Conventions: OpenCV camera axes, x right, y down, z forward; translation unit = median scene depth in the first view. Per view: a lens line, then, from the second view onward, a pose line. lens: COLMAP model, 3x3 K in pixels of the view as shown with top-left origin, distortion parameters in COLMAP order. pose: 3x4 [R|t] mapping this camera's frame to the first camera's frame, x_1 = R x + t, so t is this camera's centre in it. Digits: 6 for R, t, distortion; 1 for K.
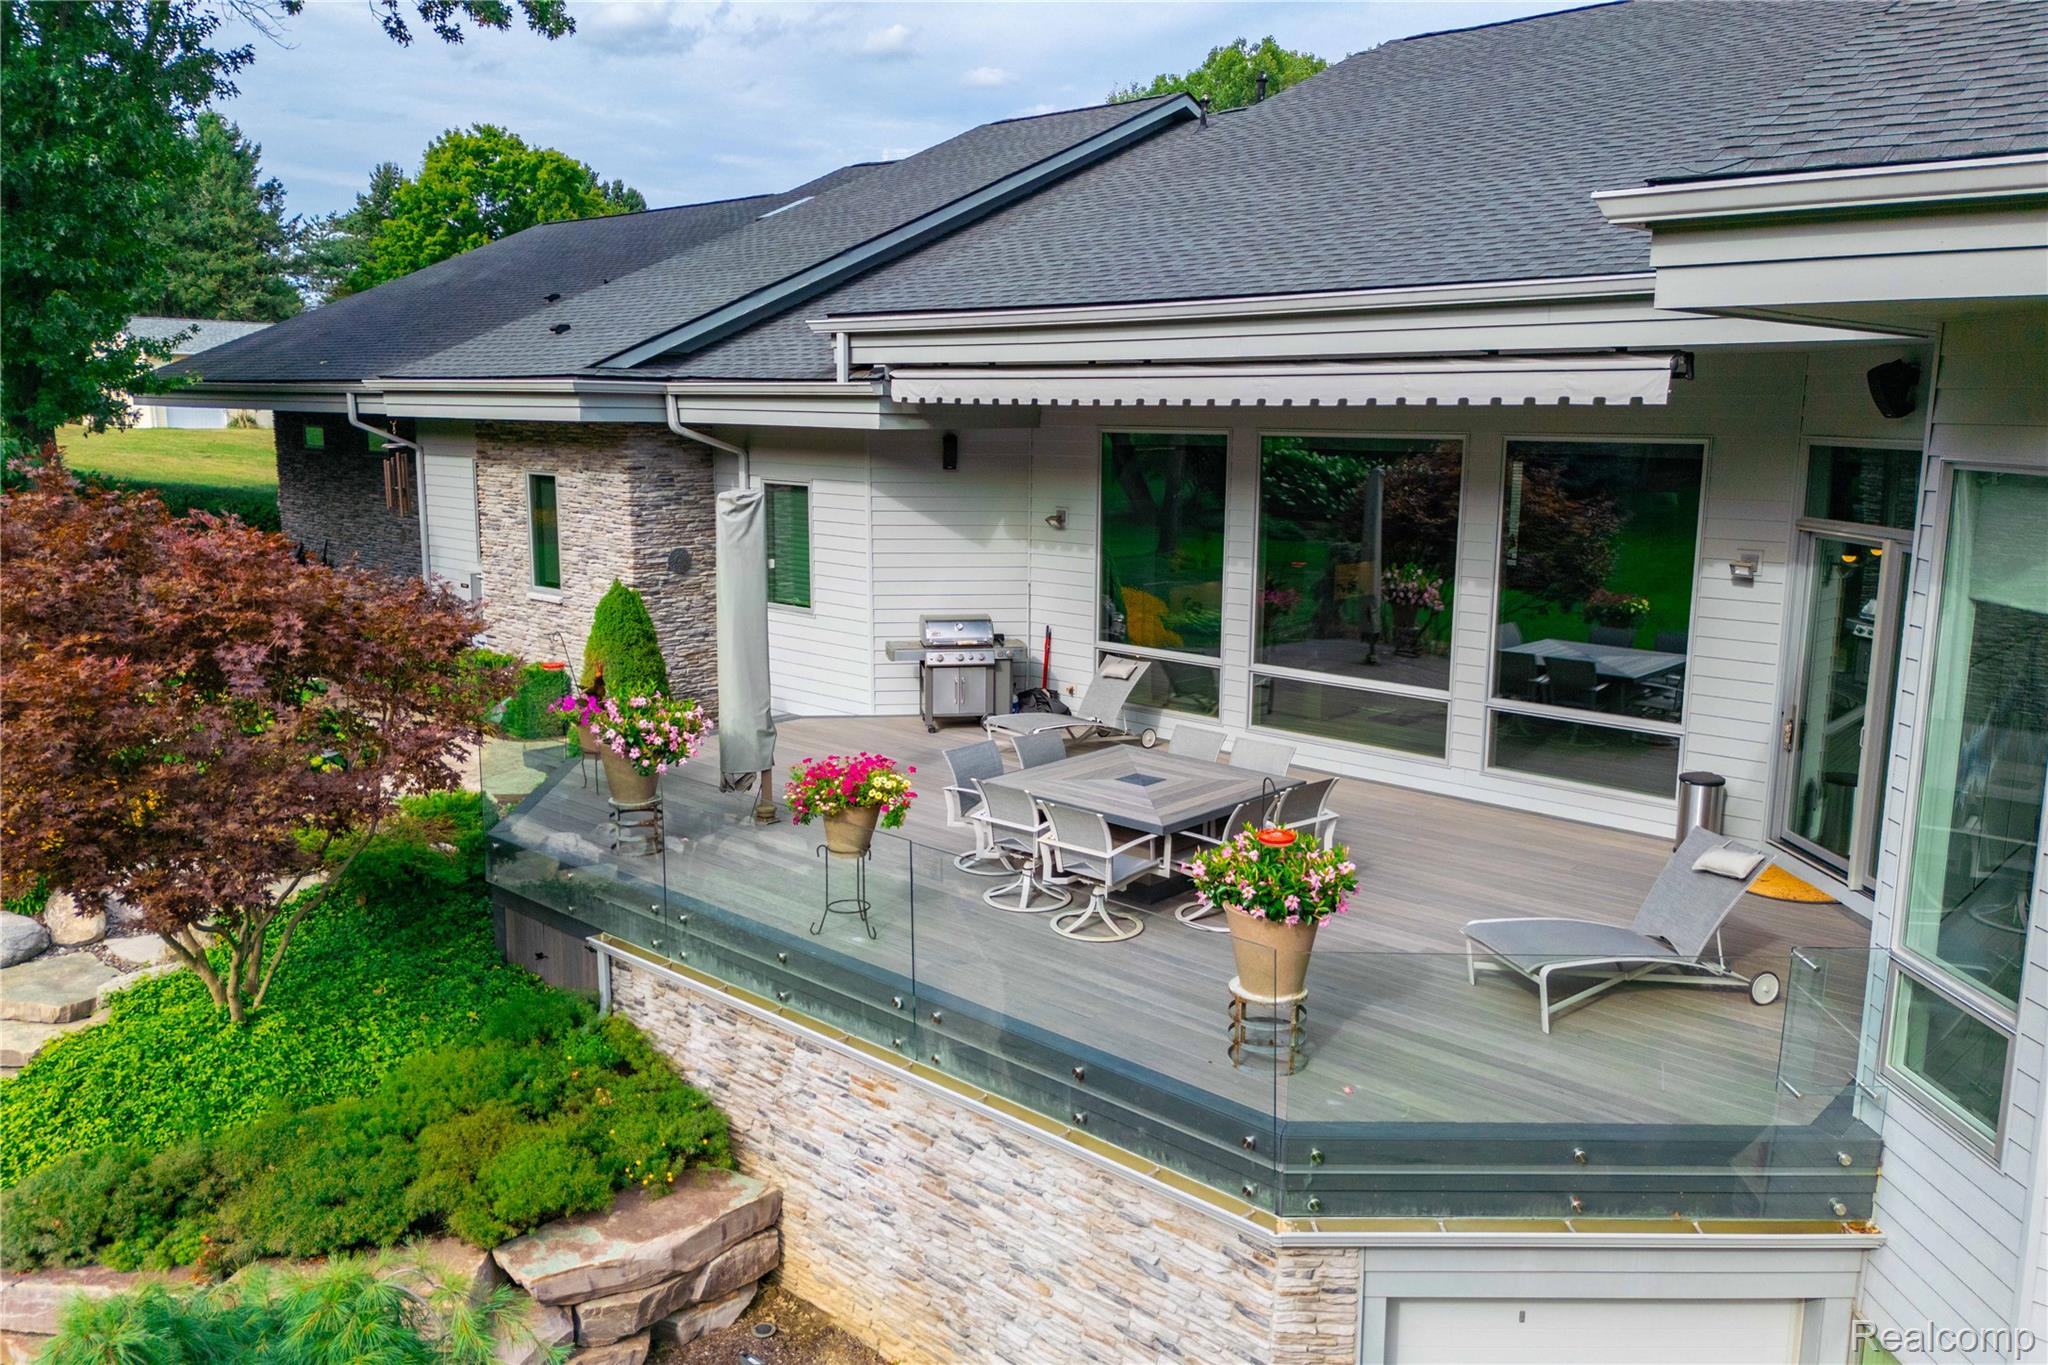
lens RADIAL K [[1451.5, 0, 1024.0], [0, 1451.5, 682.5], [0, 0, 1]] dist [0.008756, 0.000850]
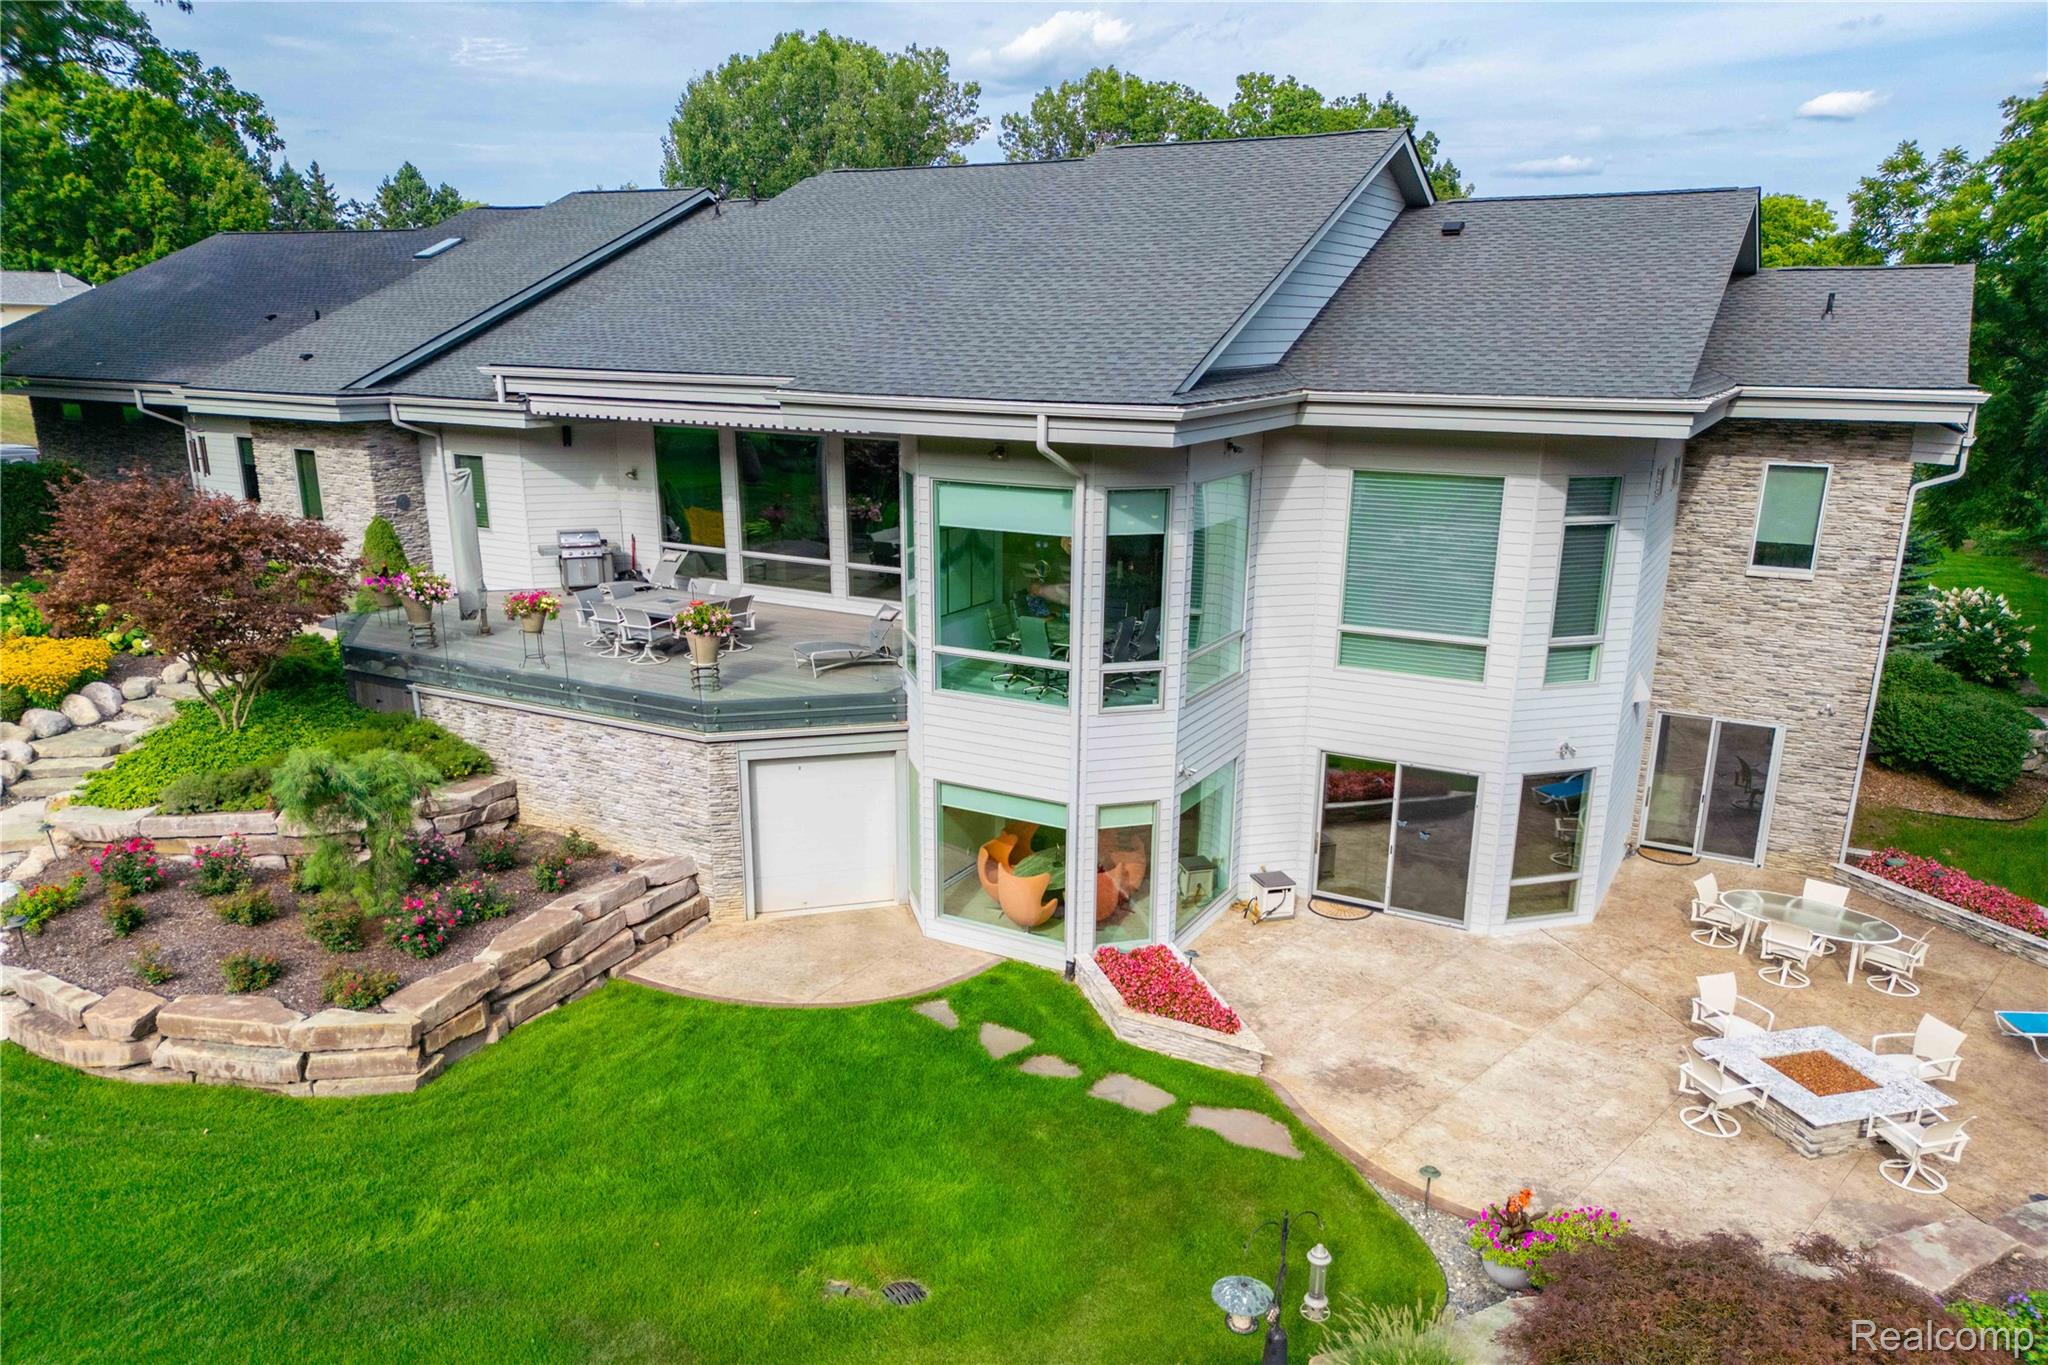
lens RADIAL K [[1354.4, 0, 1017.9], [0, 1354.4, 760.6], [0, 0, 1]] dist [0.021502, -0.030269]
pose [[0.967544, -0.070132, 0.242776, 0.057306], [0.039933, 0.991079, 0.127151, 0.049469], [-0.249528, -0.113329, 0.961713, -0.862182]]
